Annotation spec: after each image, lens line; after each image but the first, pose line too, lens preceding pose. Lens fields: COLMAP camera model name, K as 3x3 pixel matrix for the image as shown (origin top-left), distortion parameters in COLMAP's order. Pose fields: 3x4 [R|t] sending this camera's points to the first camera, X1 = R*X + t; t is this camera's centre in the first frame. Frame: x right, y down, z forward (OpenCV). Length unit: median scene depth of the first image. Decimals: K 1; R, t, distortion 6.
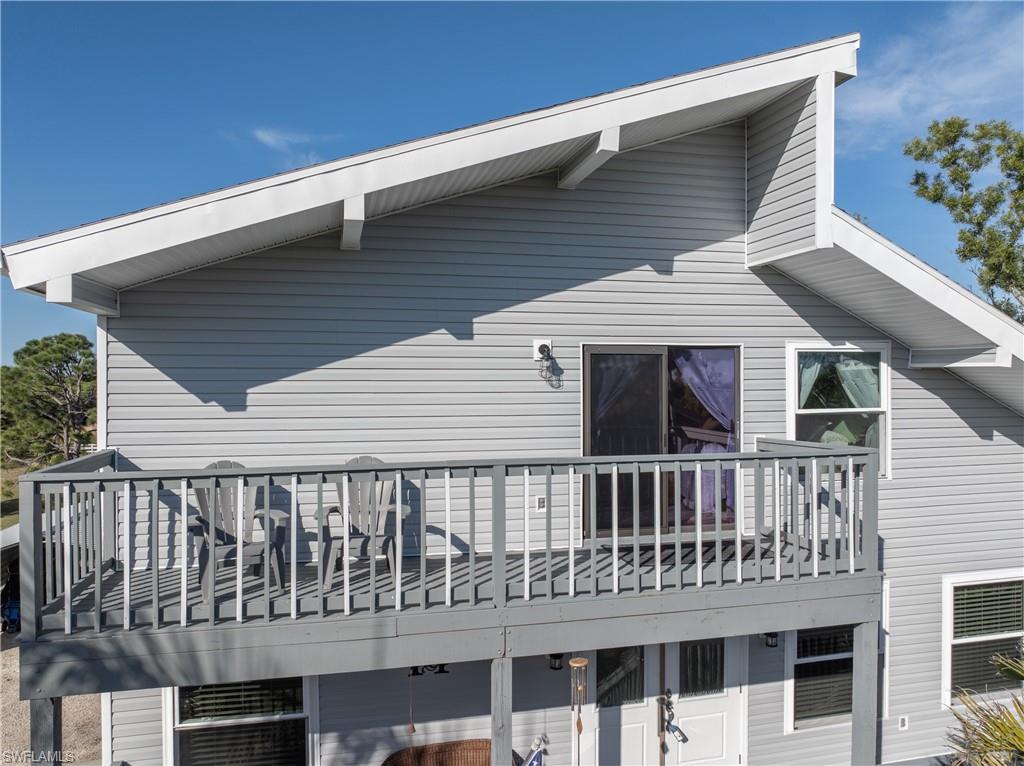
lens RADIAL K [[732.6, 0, 509.5], [0, 732.6, 382.8], [0, 0, 1]] dist [-0.036852, 0.003888]
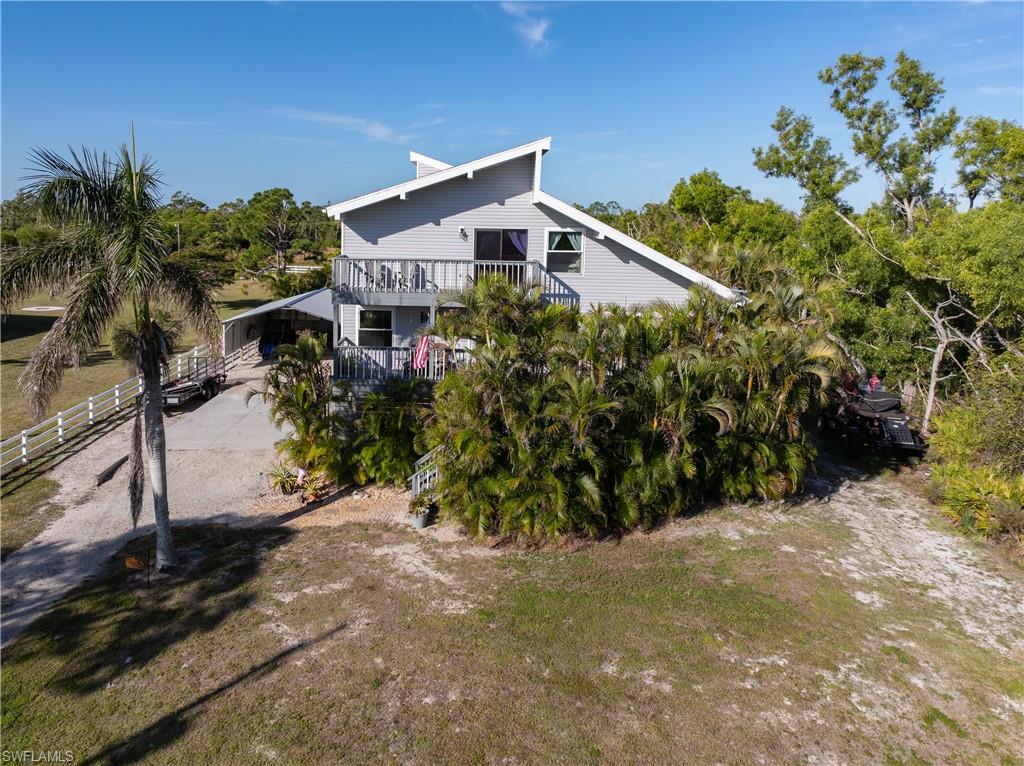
lens RADIAL K [[732.6, 0, 434.0], [0, 732.6, 305.0], [0, 0, 1]] dist [-0.036852, 0.003888]
pose [[0.954980, 0.054332, -0.291652, 0.861970], [-0.019726, 0.992540, 0.120312, -0.096932], [0.296013, -0.109142, 0.948928, -2.108116]]
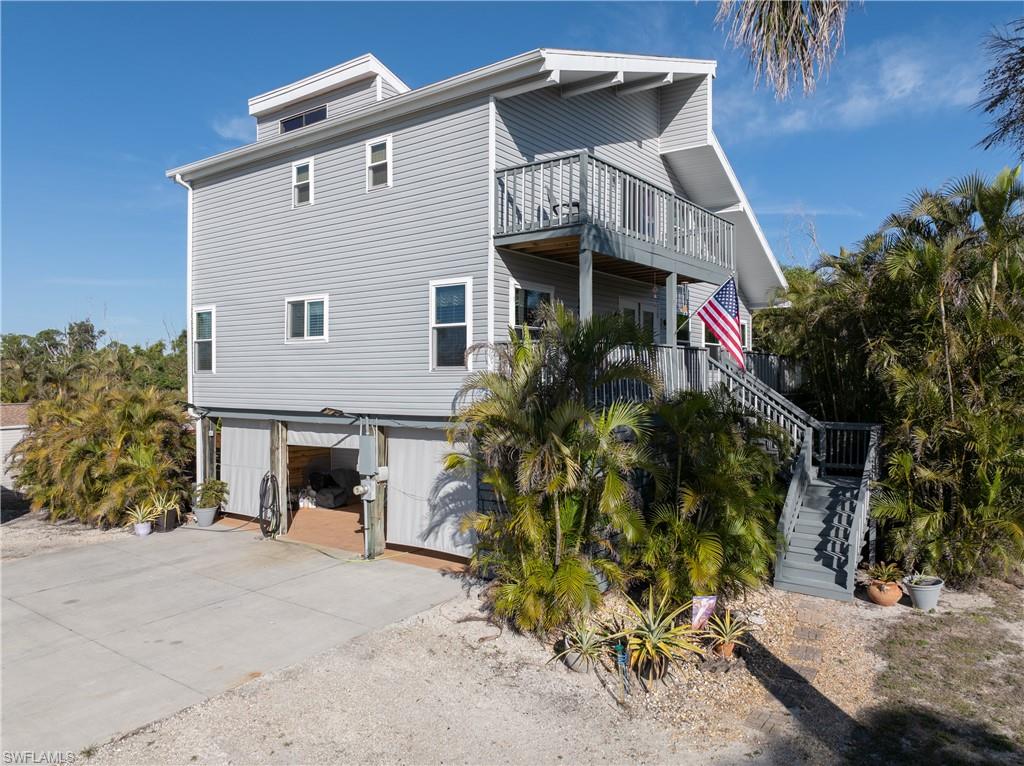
lens RADIAL K [[732.6, 0, 513.7], [0, 732.6, 383.1], [0, 0, 1]] dist [-0.036852, 0.003888]
pose [[0.750099, -0.002781, 0.661320, -1.407306], [-0.012900, 0.999739, 0.018836, 0.478429], [-0.661200, -0.022660, 0.749867, -0.332897]]
